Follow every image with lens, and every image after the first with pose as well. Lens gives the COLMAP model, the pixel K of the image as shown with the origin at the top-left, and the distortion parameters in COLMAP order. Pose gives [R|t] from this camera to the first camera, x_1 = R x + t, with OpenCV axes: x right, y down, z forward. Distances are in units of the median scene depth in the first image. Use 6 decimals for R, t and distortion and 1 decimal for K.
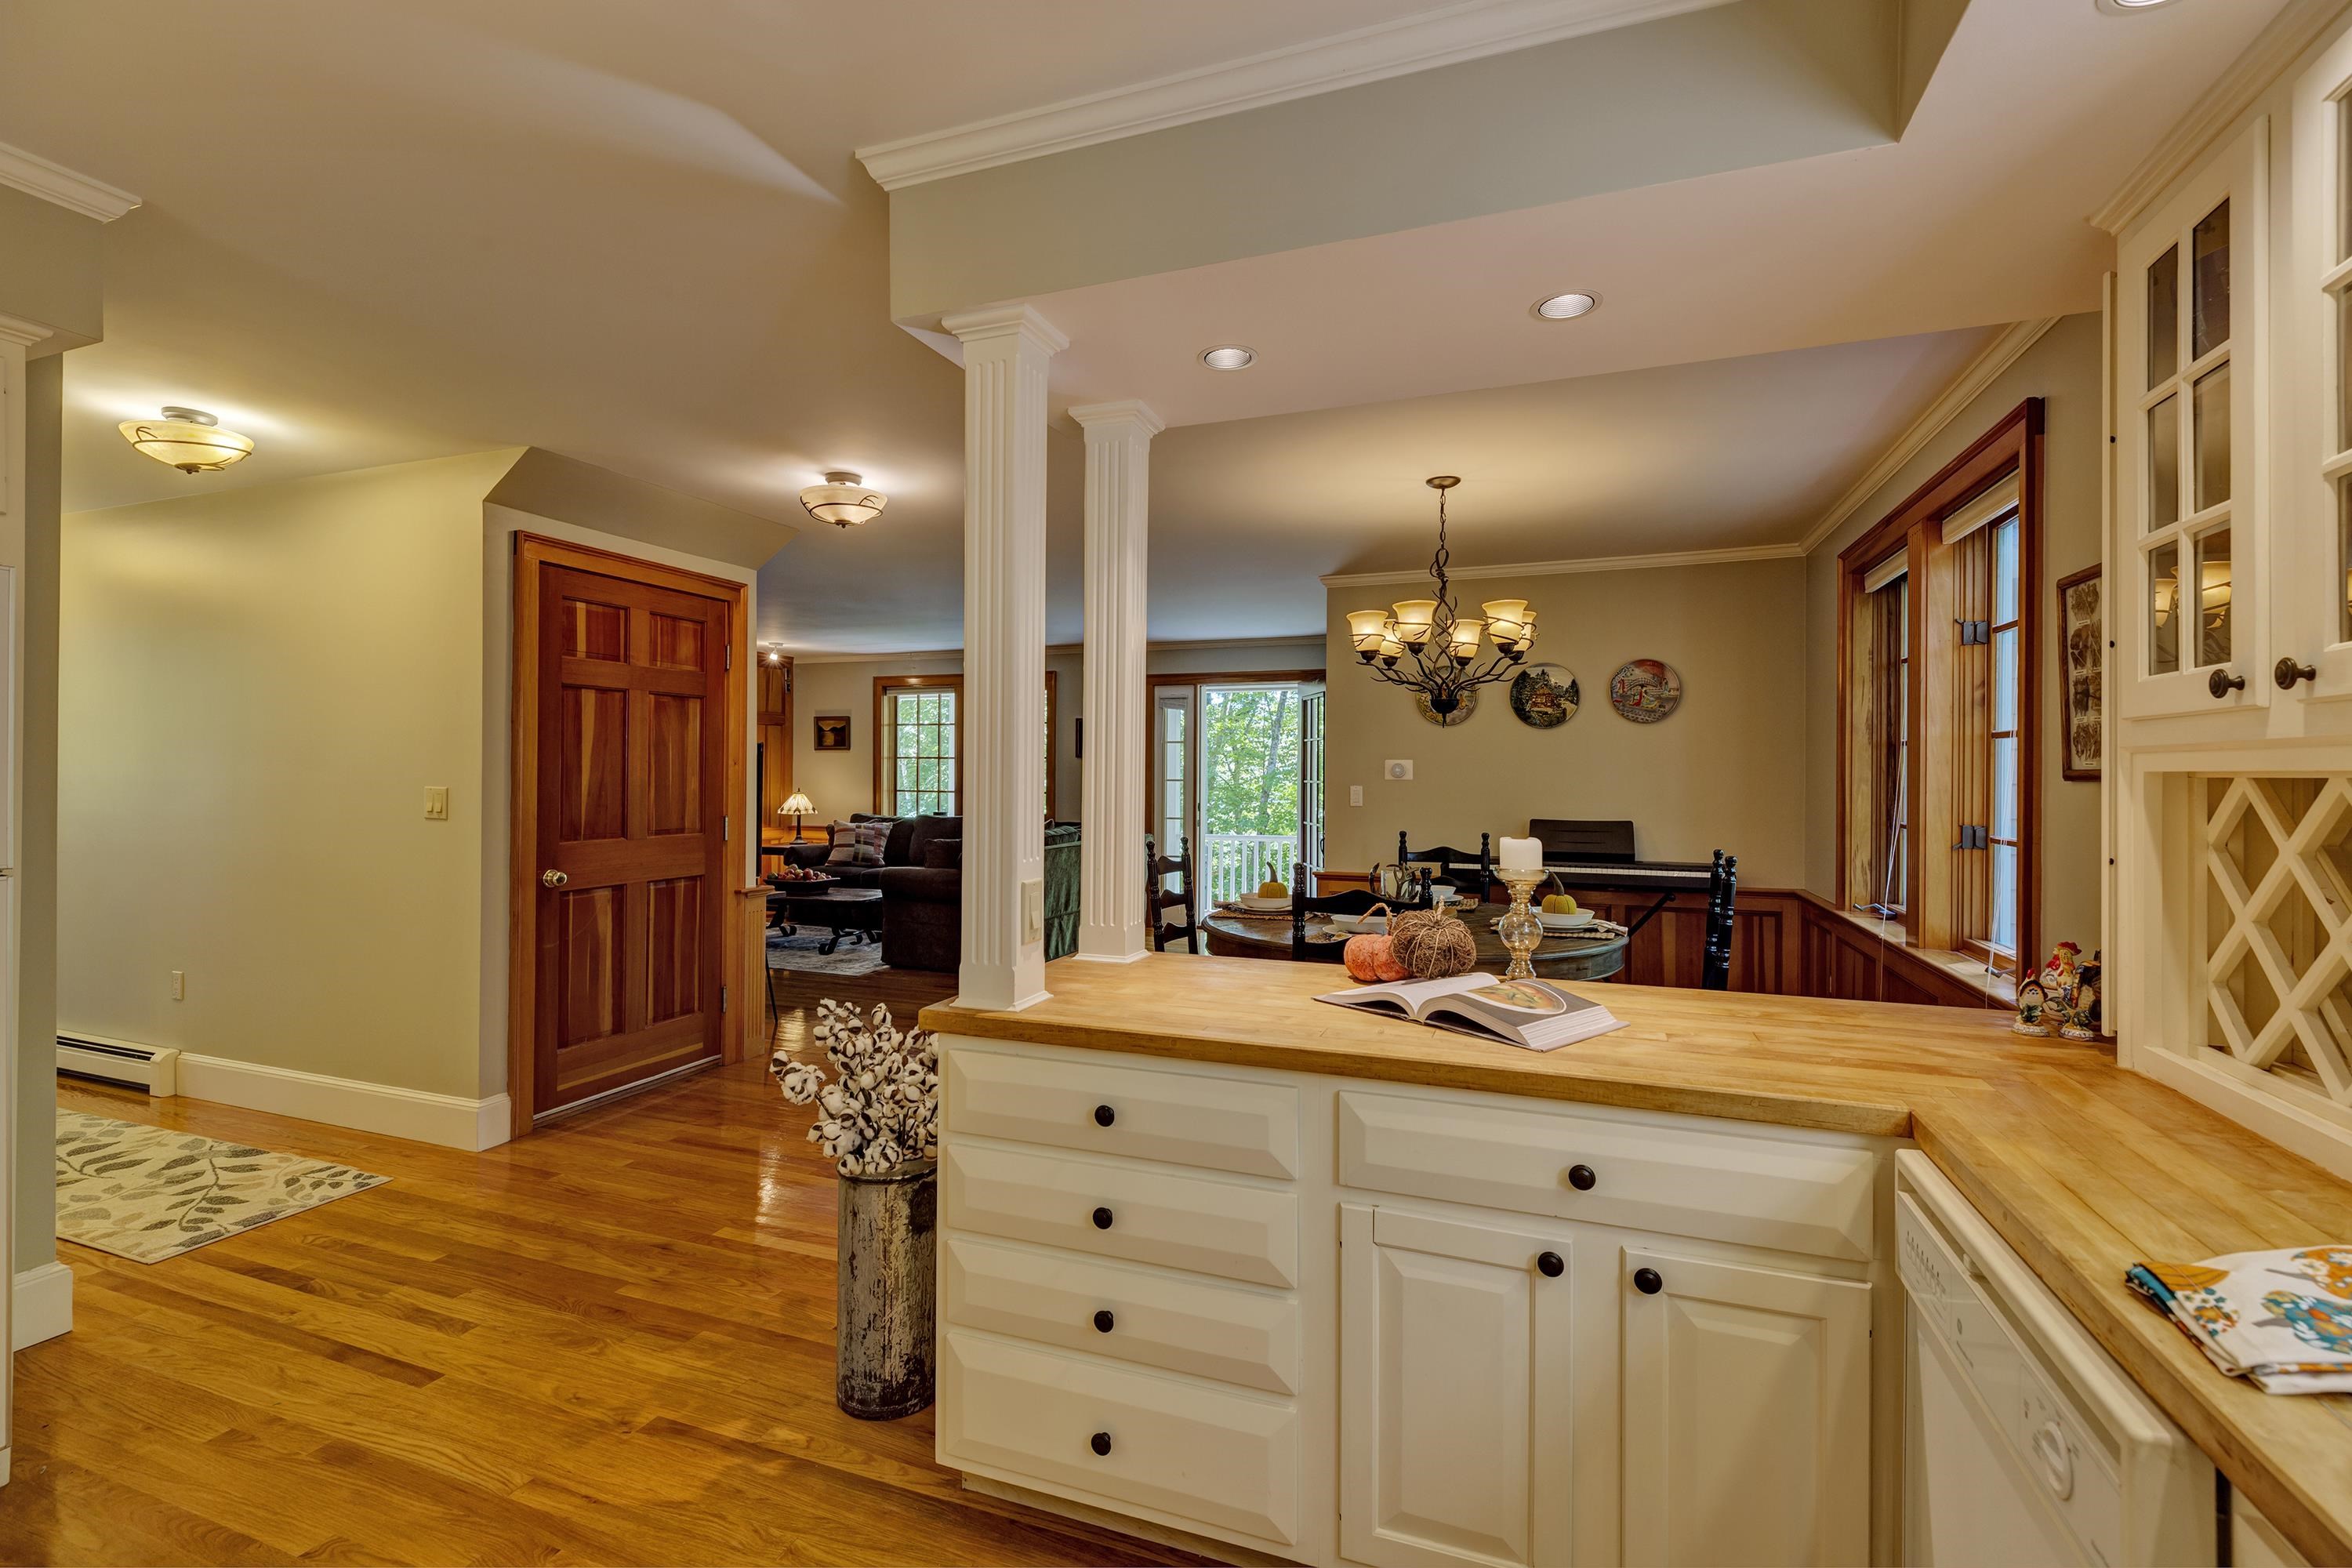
lens RADIAL K [[1047.3, 0, 1161.1], [0, 1047.3, 769.7], [0, 0, 1]] dist [0.008896, -0.004824]
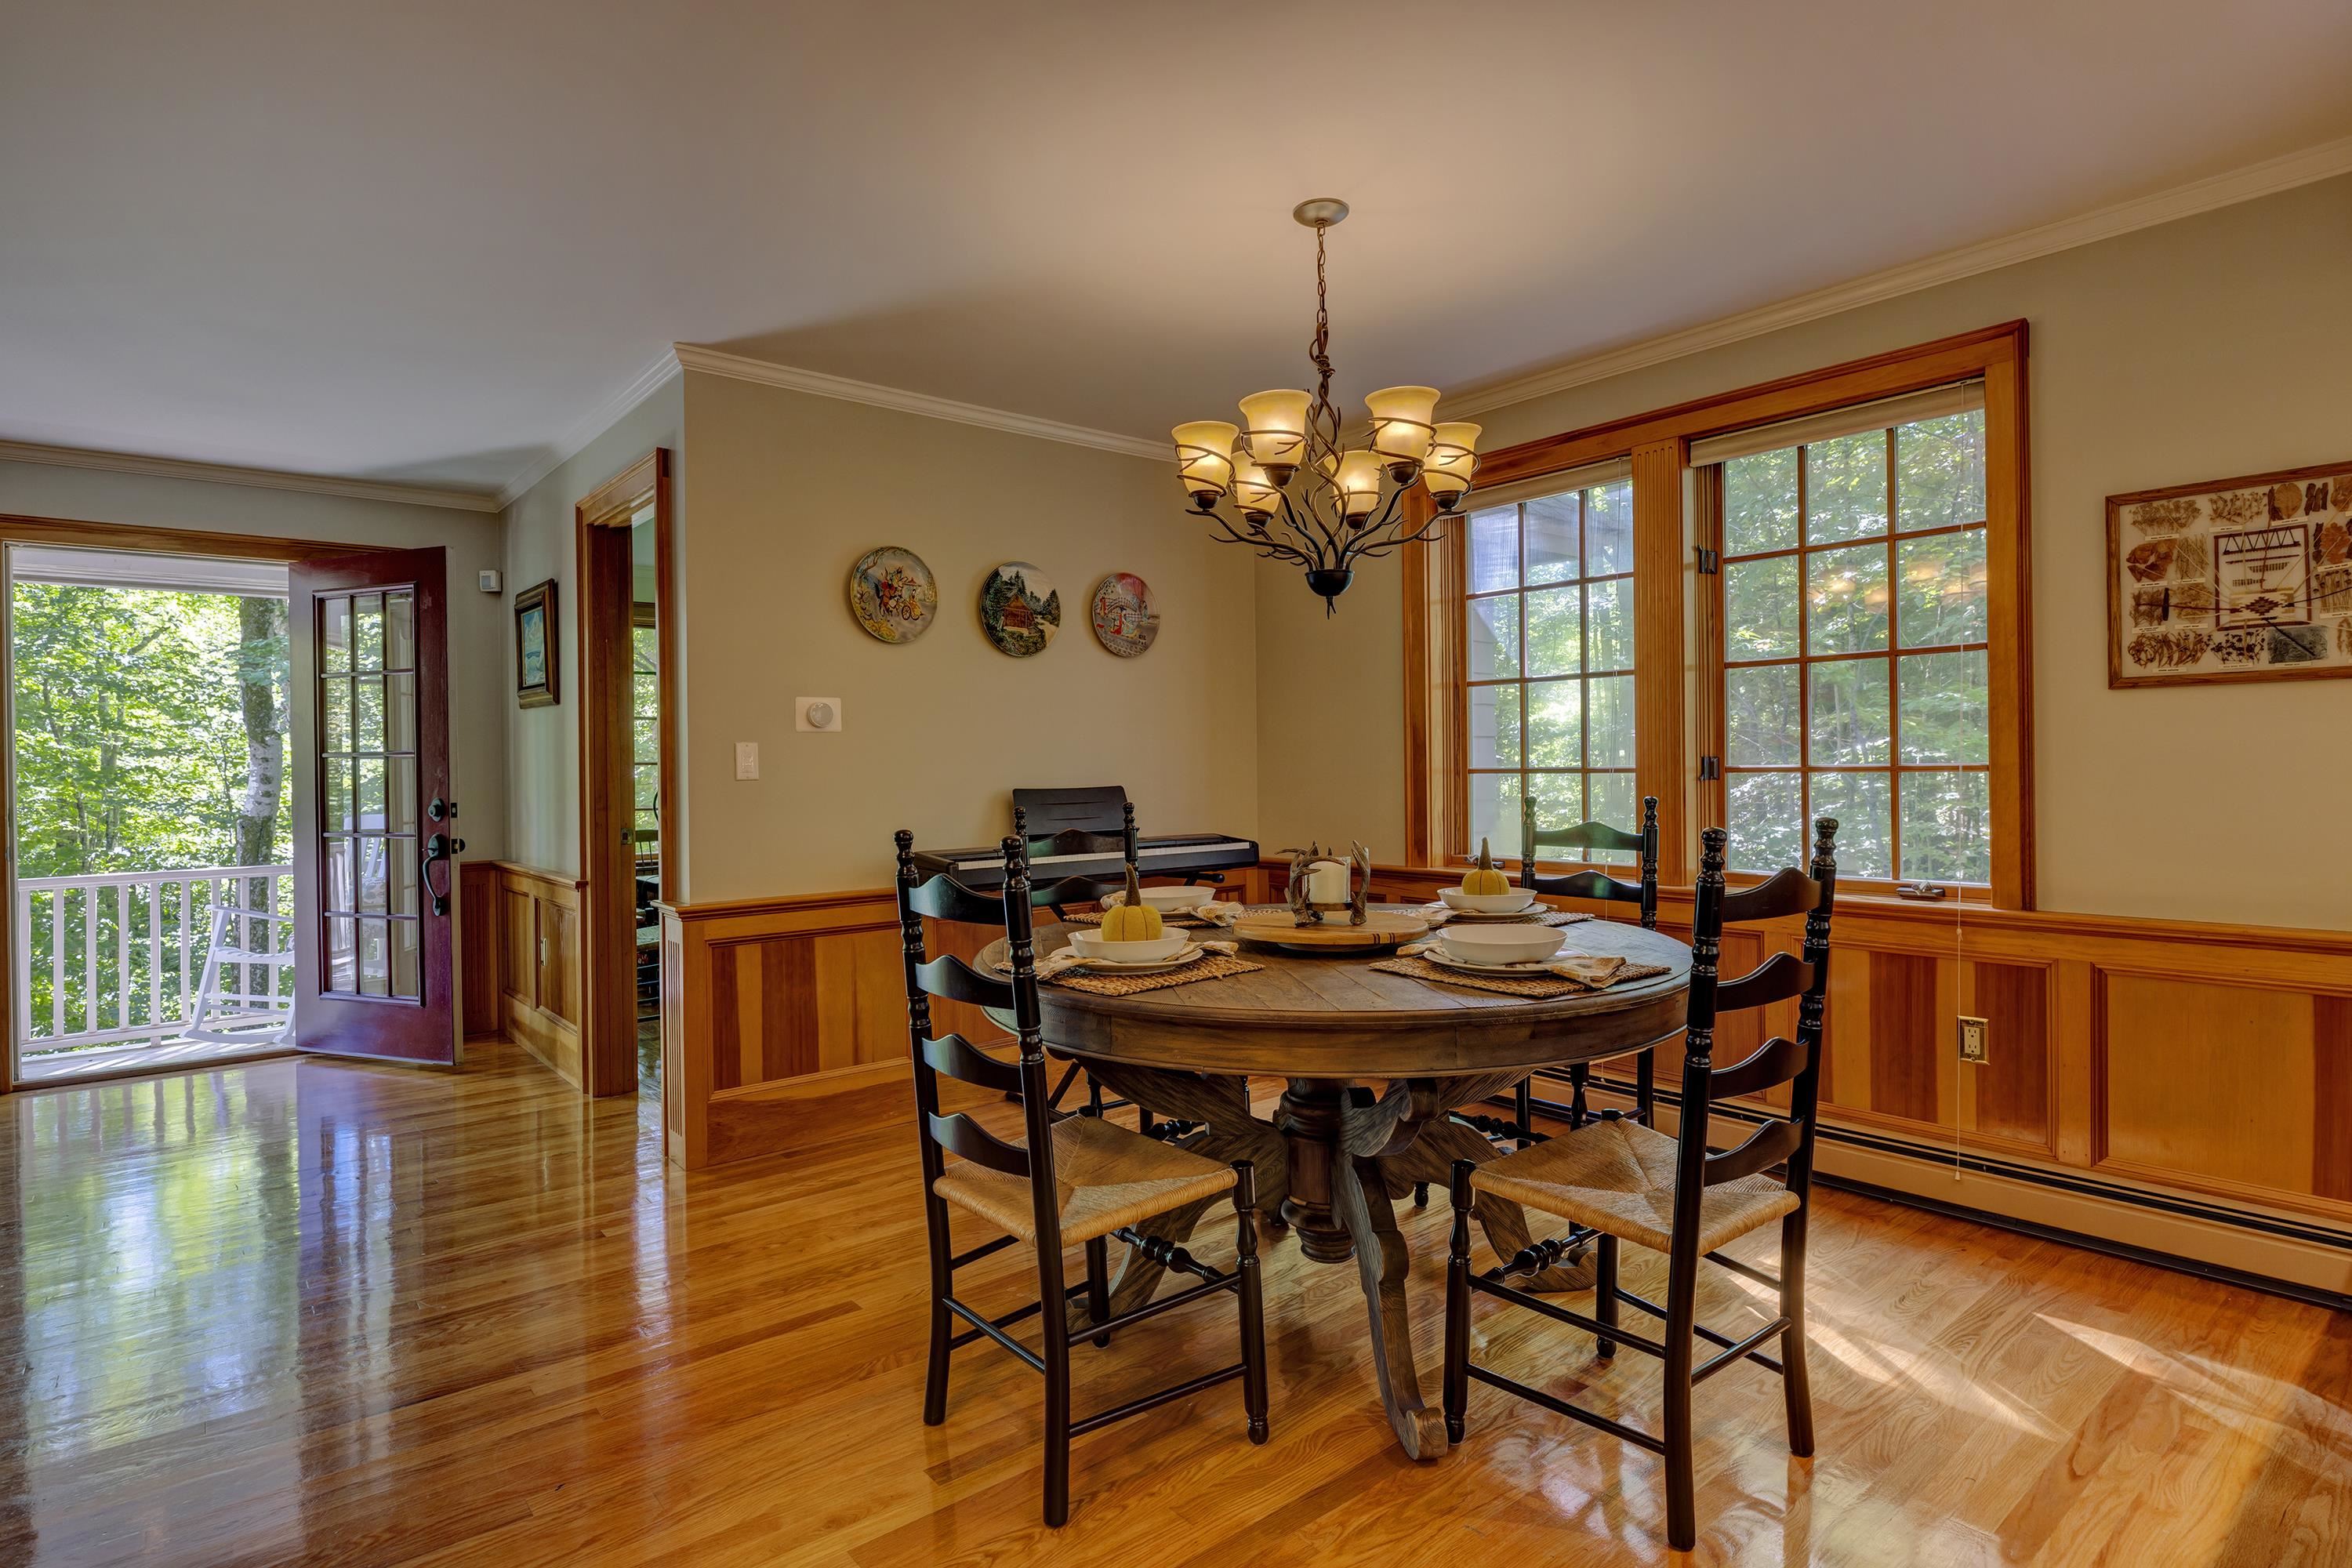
lens RADIAL K [[1223.0, 0, 1186.2], [0, 1223.0, 766.9], [0, 0, 1]] dist [0.004811, -0.000980]
pose [[0.487225, -0.012376, 0.873189, -0.473871], [0.013069, 0.999891, 0.006880, 0.048423], [-0.873178, 0.008060, 0.487334, 0.863014]]
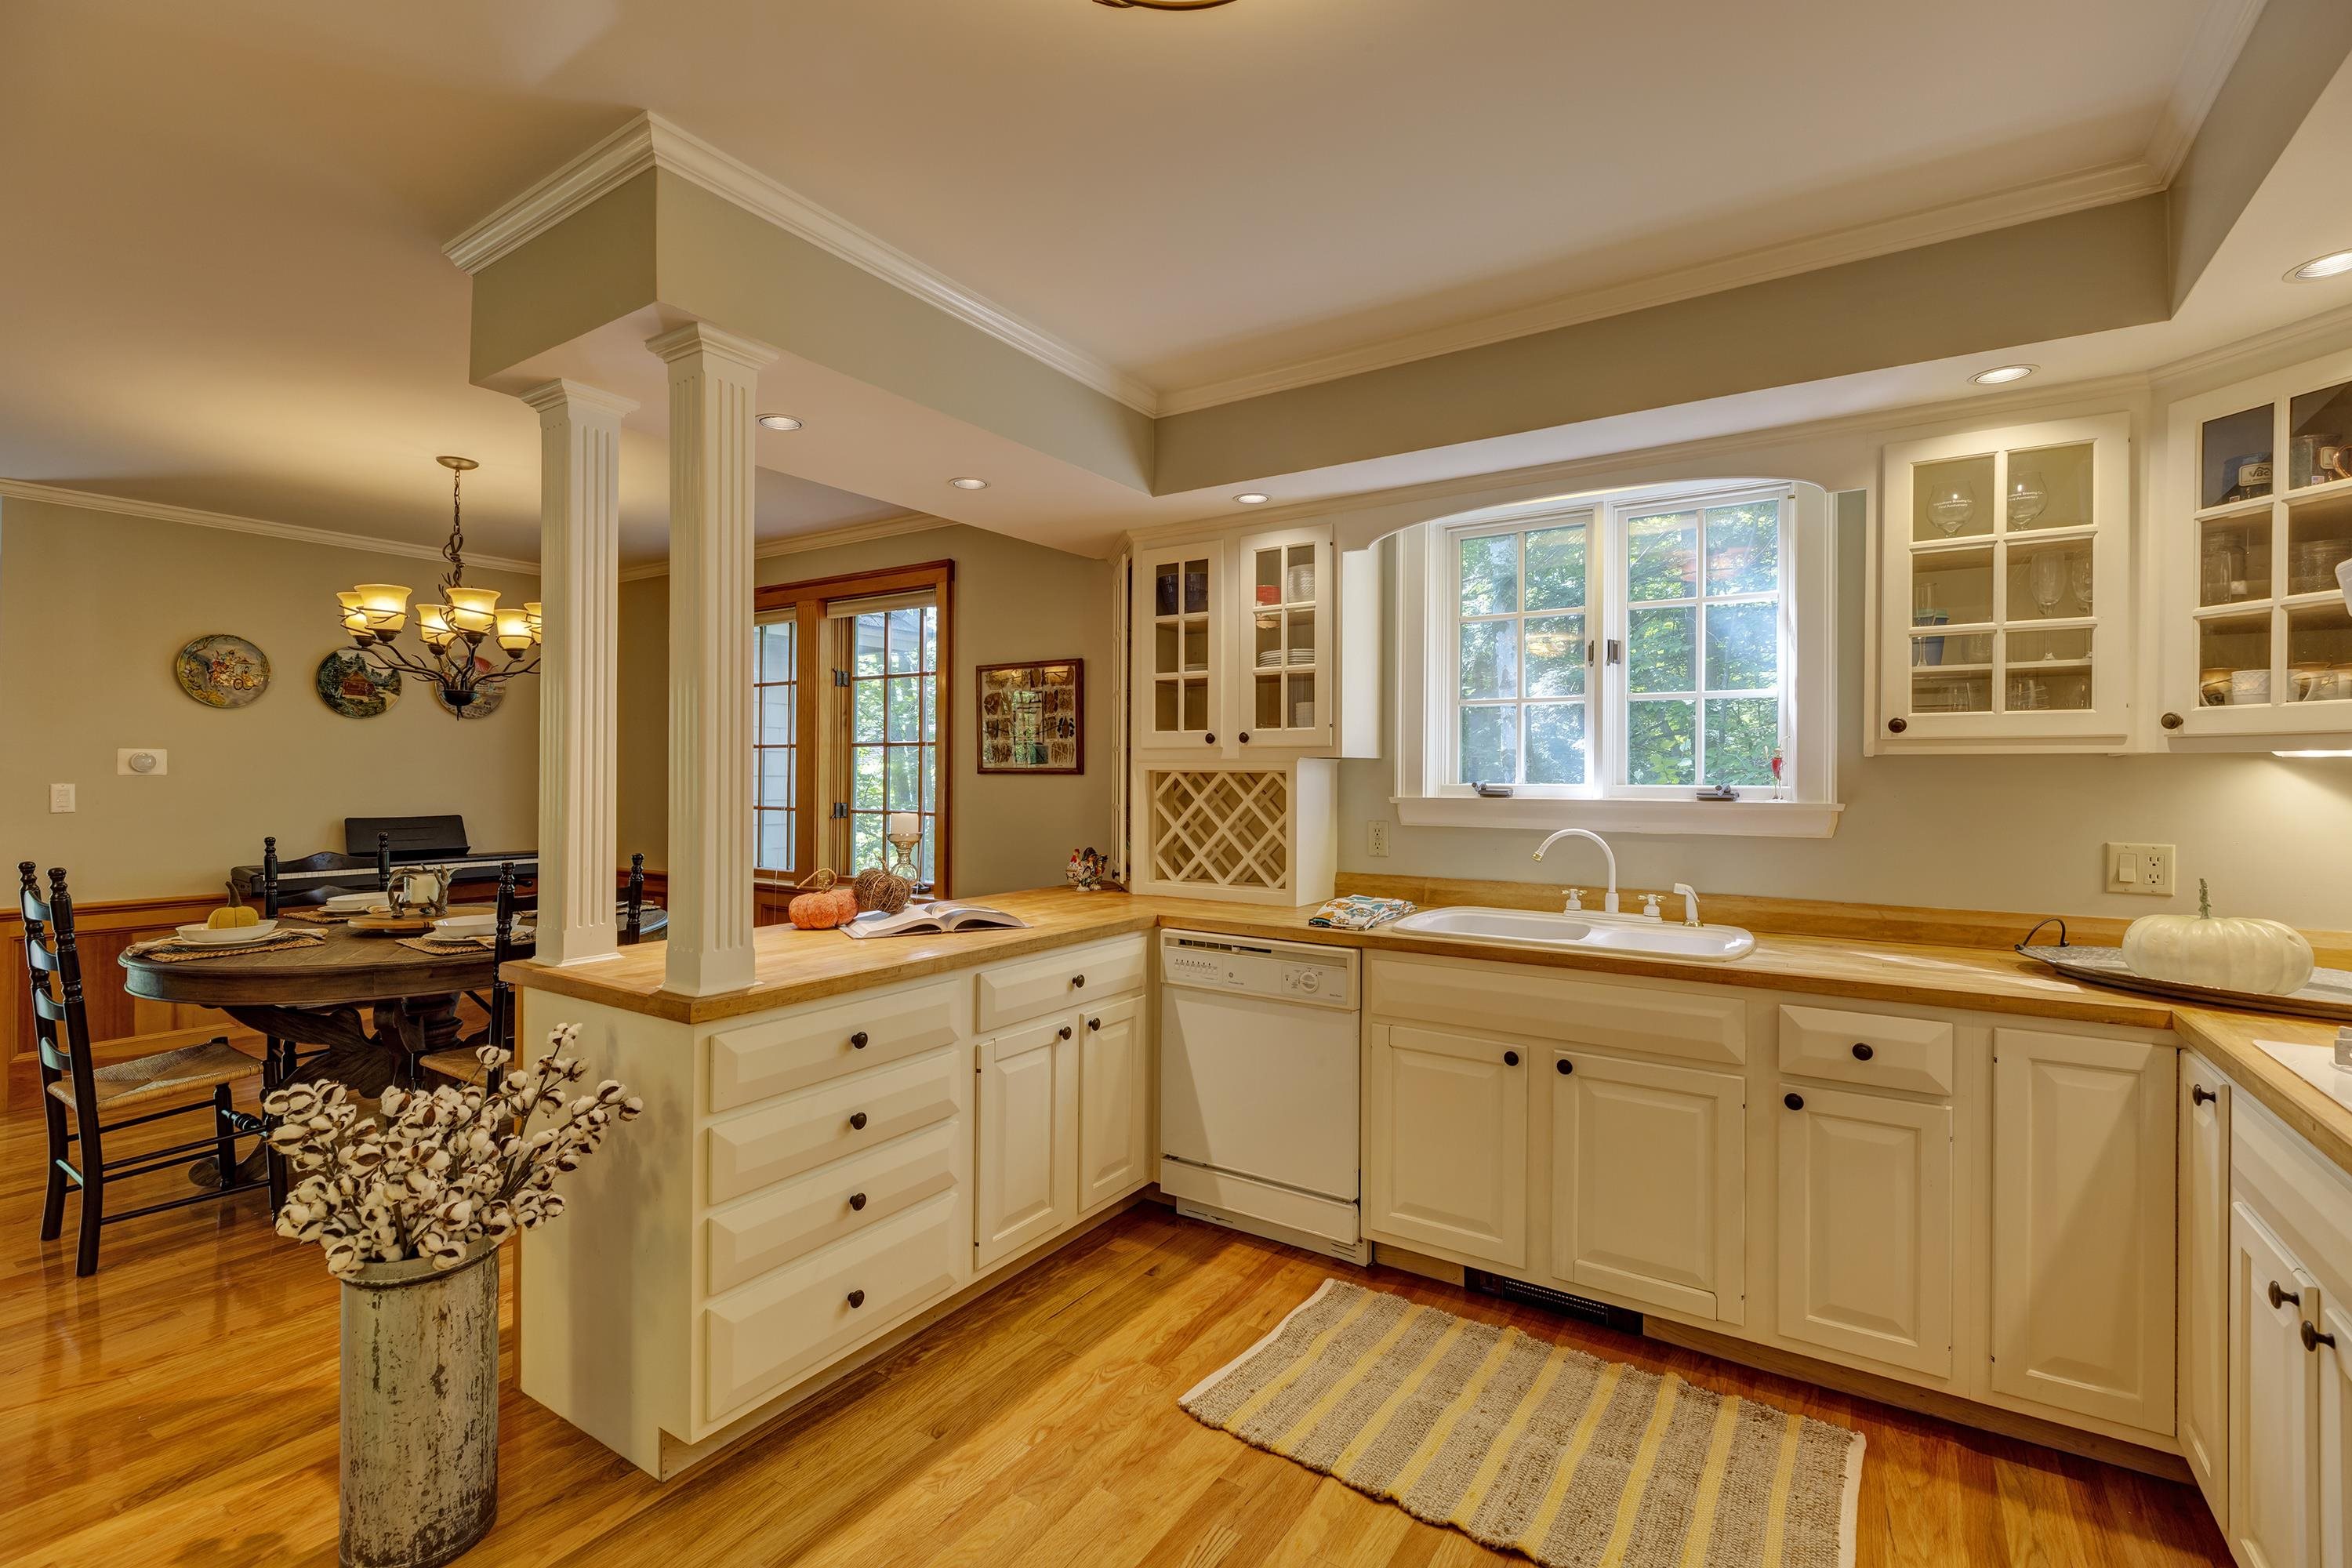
lens RADIAL K [[1047.3, 0, 1173.1], [0, 1047.3, 774.4], [0, 0, 1]] dist [0.008896, -0.004824]
pose [[0.213419, -0.003430, 0.976955, -0.632385], [-0.007523, 0.999958, 0.005154, -0.000454], [-0.976932, -0.008450, 0.213384, 0.188165]]
